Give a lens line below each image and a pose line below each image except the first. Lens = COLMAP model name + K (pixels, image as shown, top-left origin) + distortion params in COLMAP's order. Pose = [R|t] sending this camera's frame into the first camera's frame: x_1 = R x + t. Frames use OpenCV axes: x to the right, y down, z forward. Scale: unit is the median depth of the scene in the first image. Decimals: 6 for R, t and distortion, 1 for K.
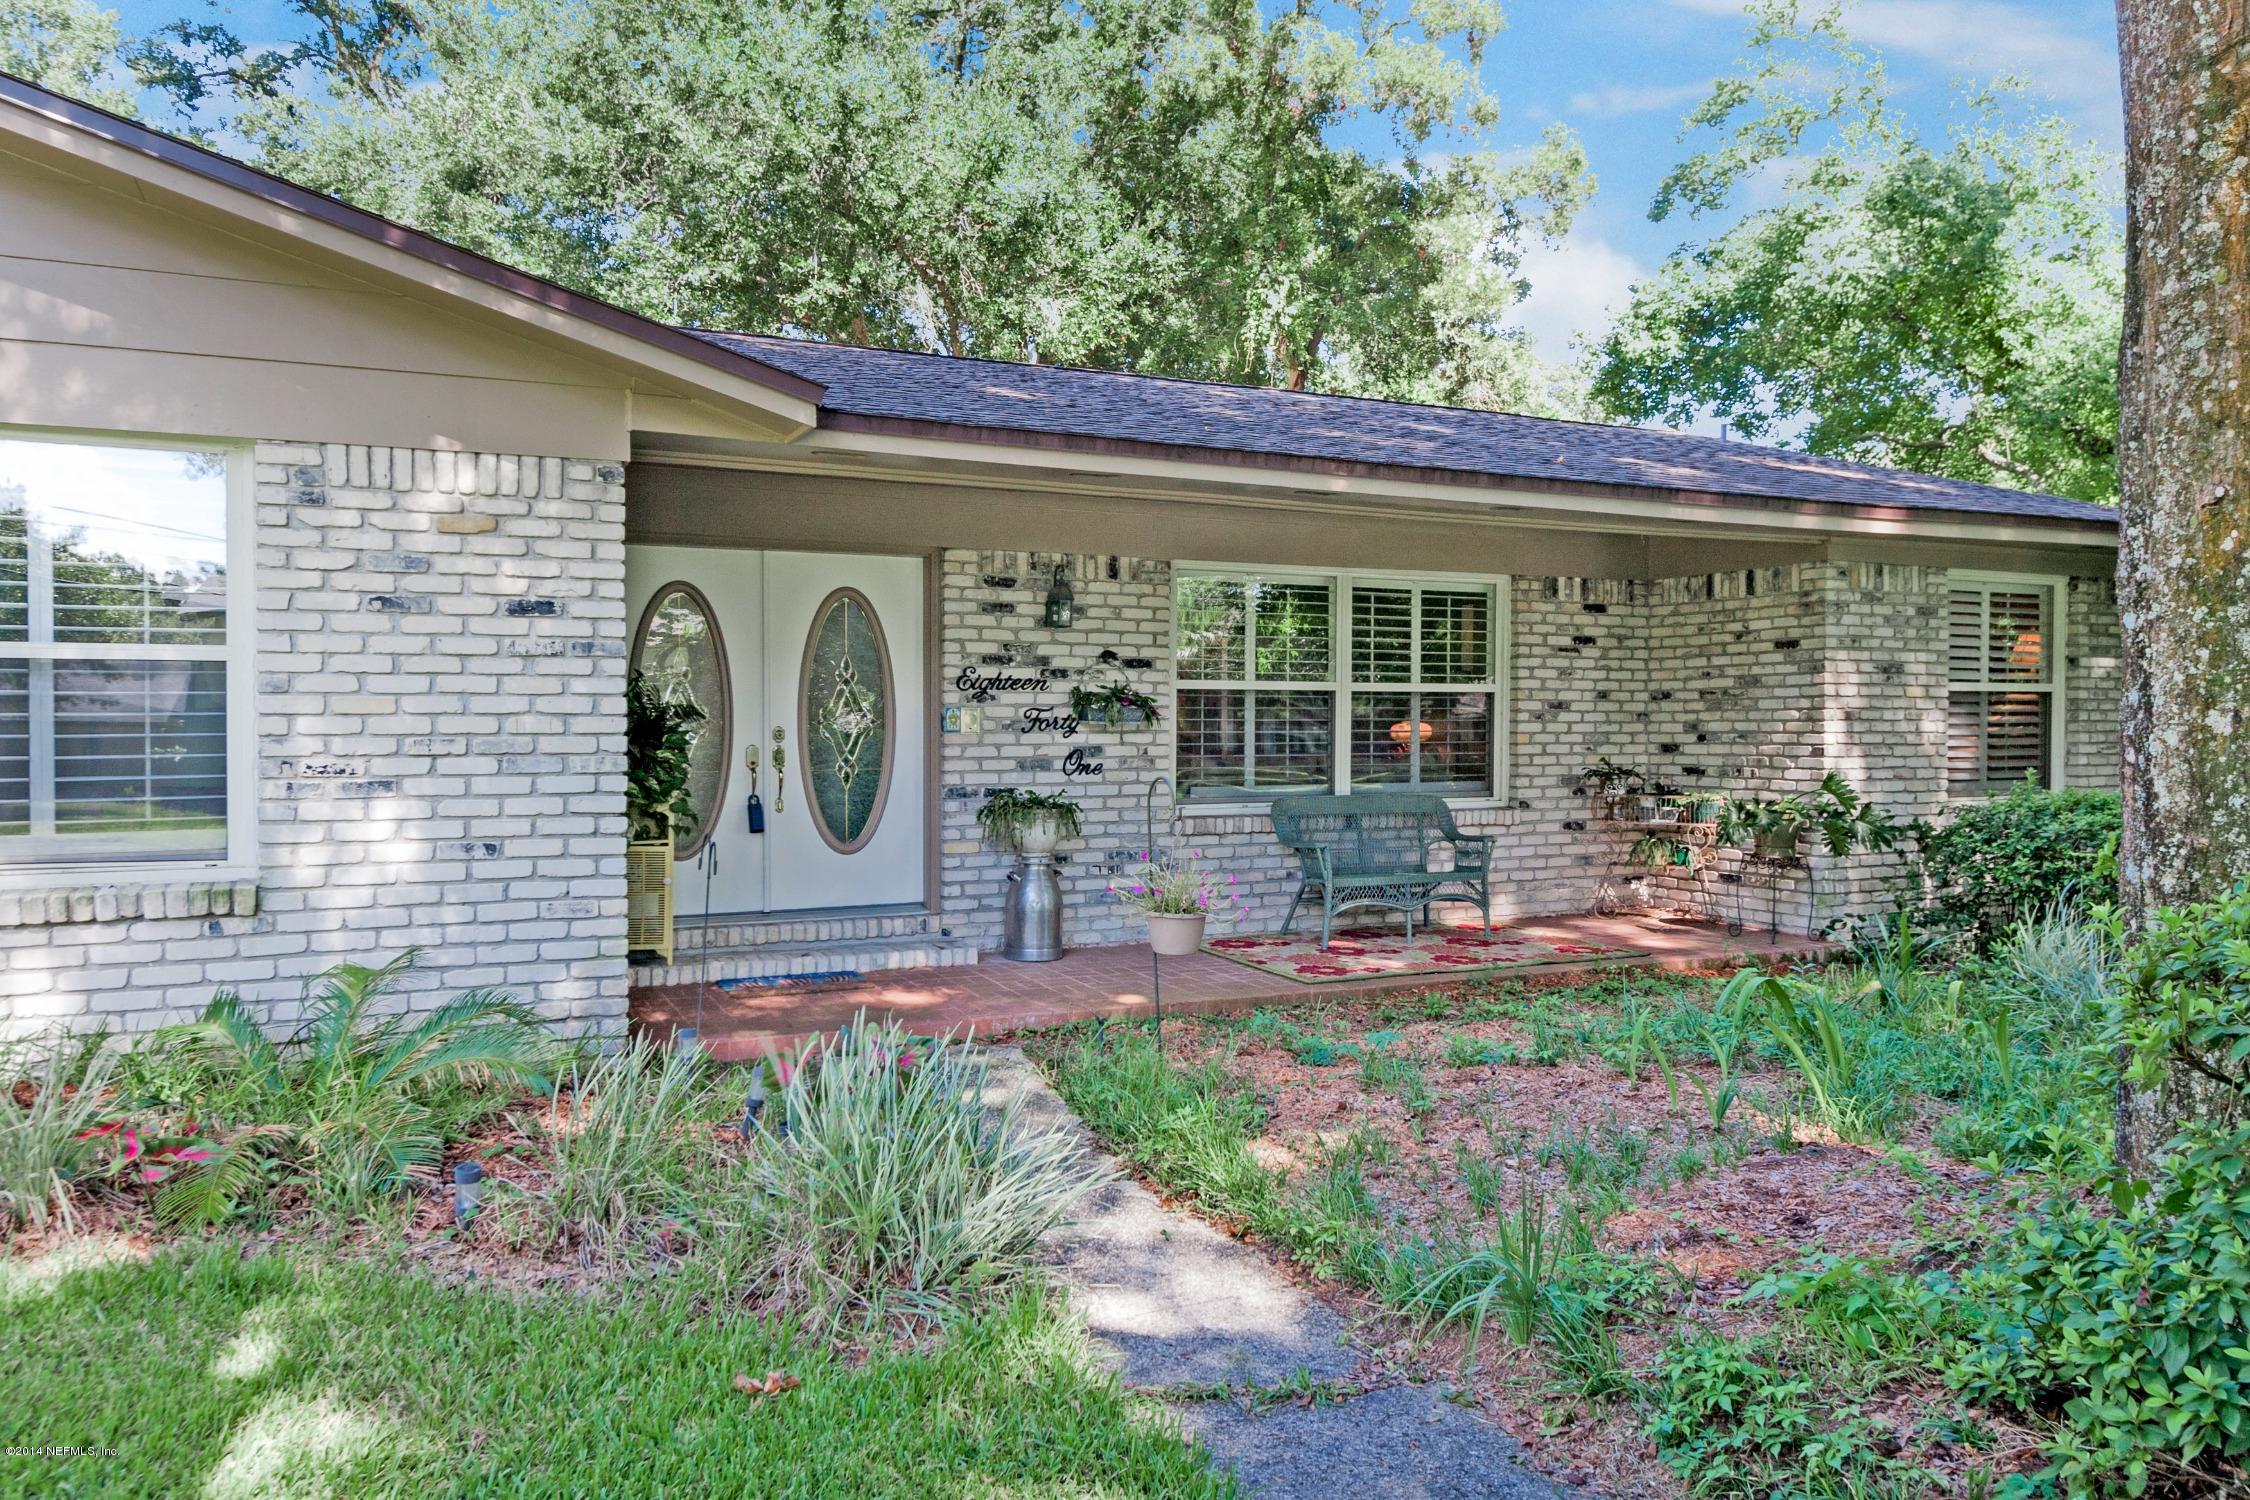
lens RADIAL K [[1624.5, 0, 1125.0], [0, 1624.5, 750.0], [0, 0, 1]] dist [0.001250, 0.003110]
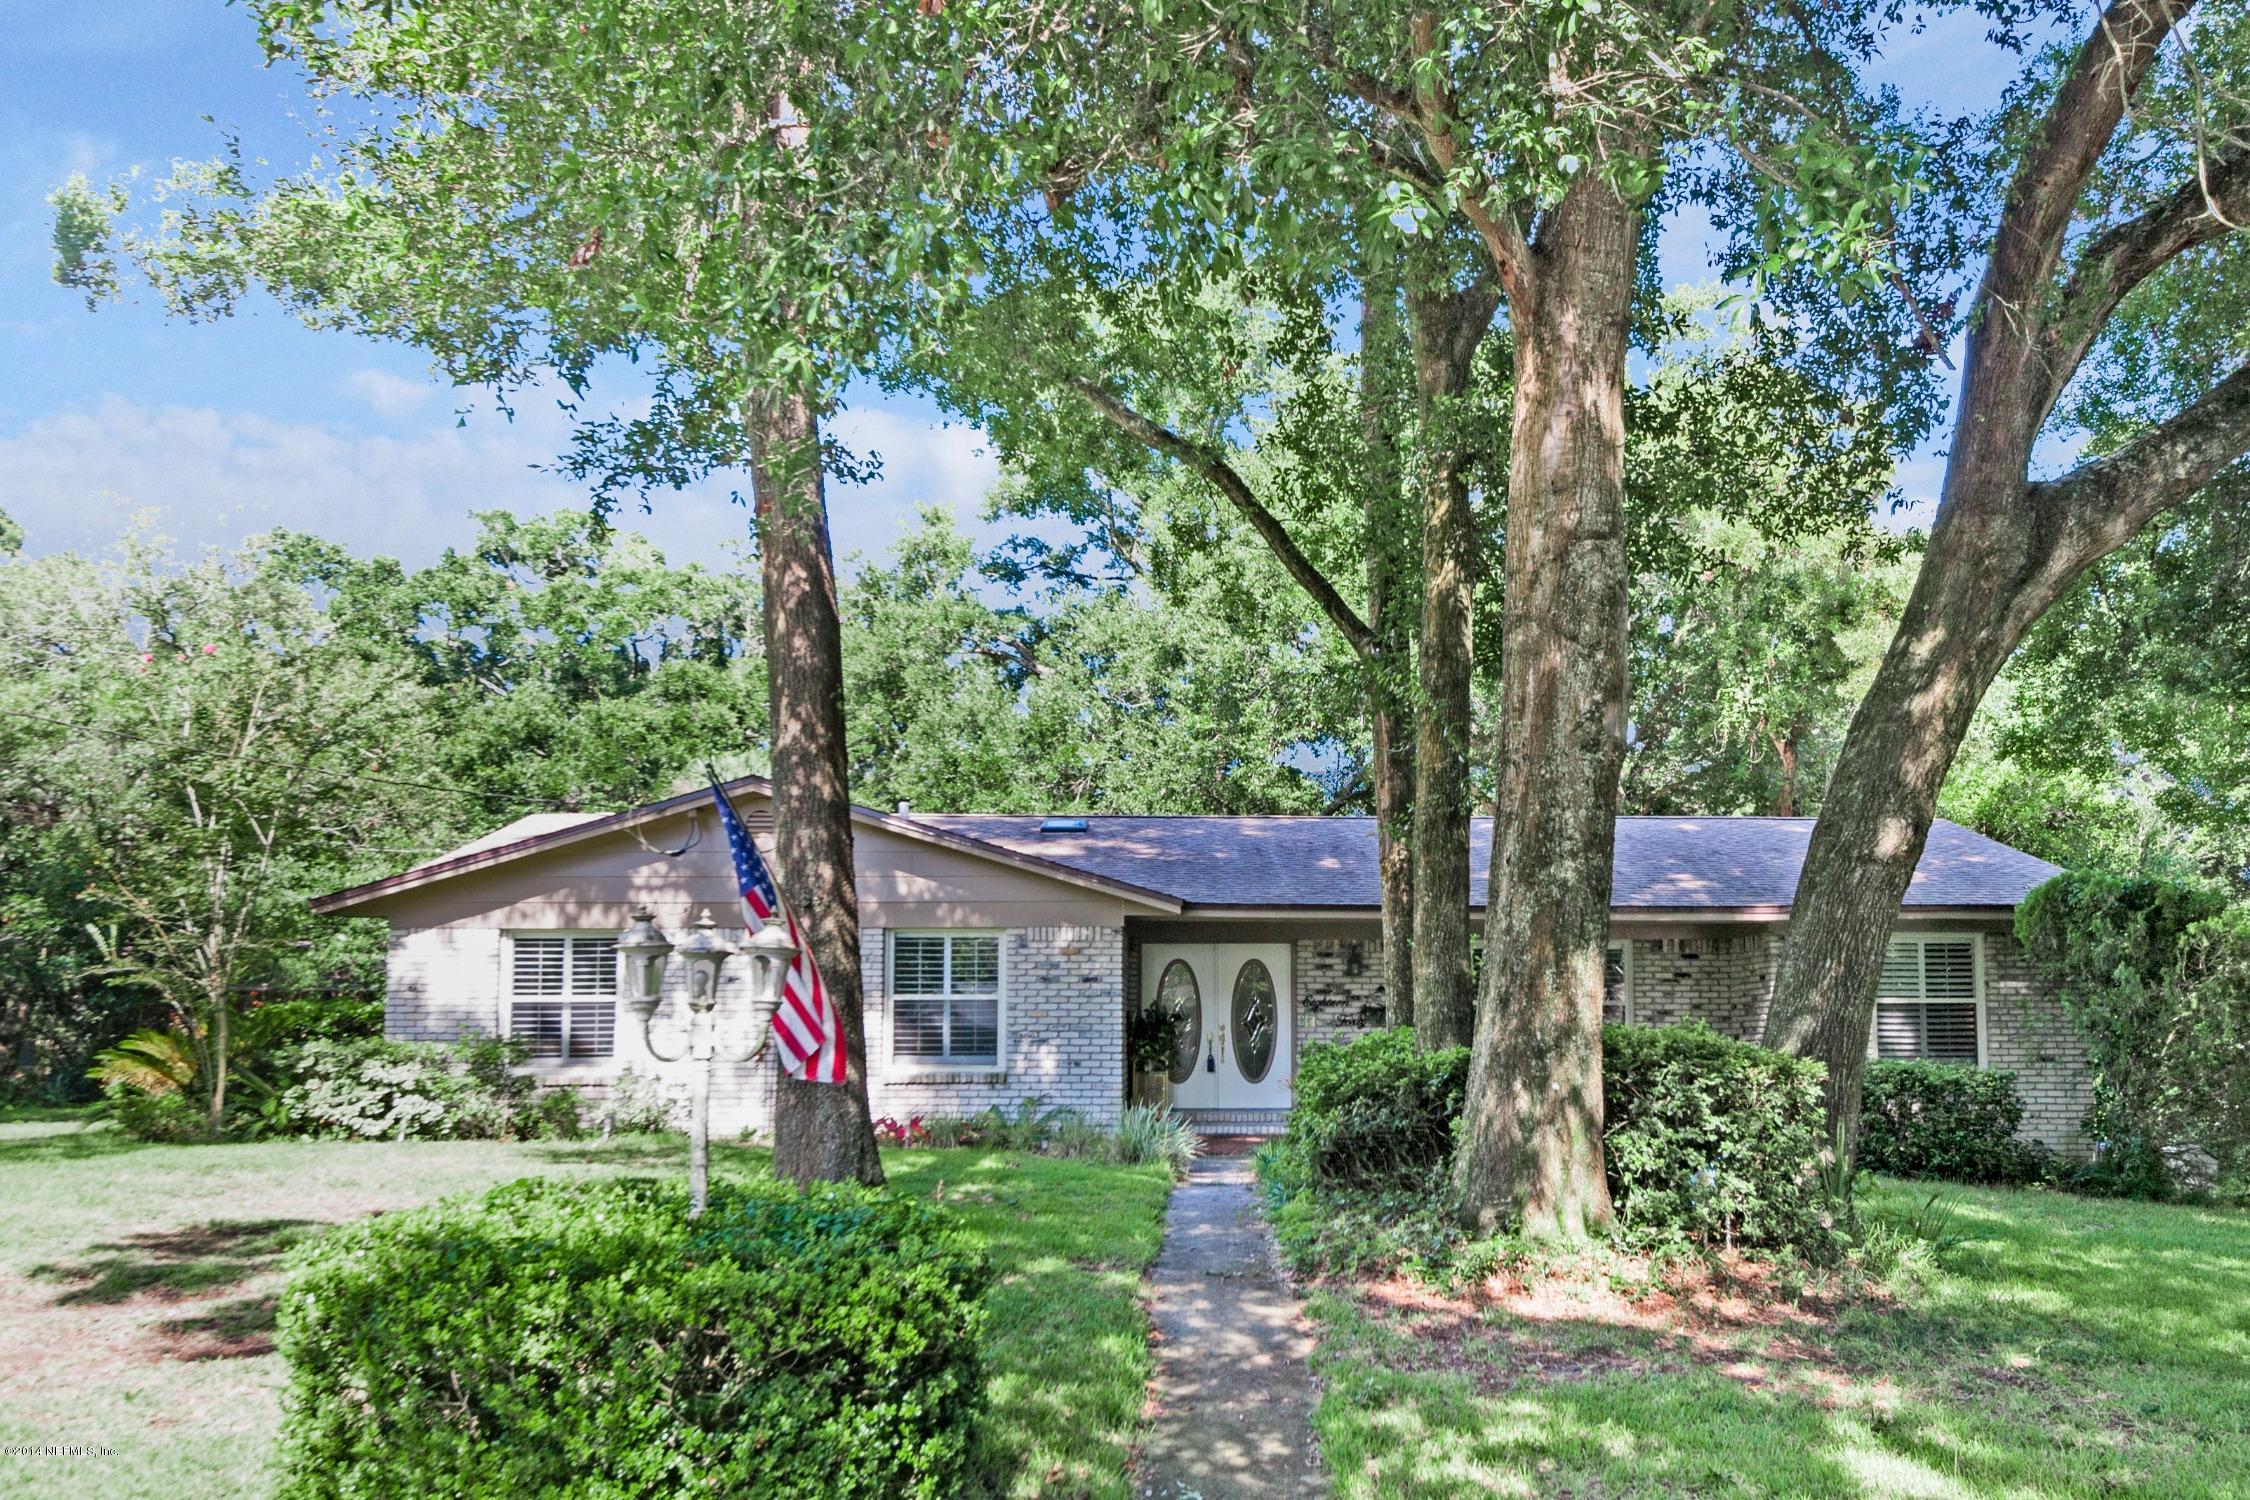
lens RADIAL K [[1624.5, 0, 1125.0], [0, 1624.5, 750.0], [0, 0, 1]] dist [0.001250, 0.003110]
pose [[0.898710, -0.074618, -0.432149, 0.619835], [-0.008965, 0.982086, -0.188218, 0.035193], [0.438452, 0.173027, 0.881942, -1.019316]]
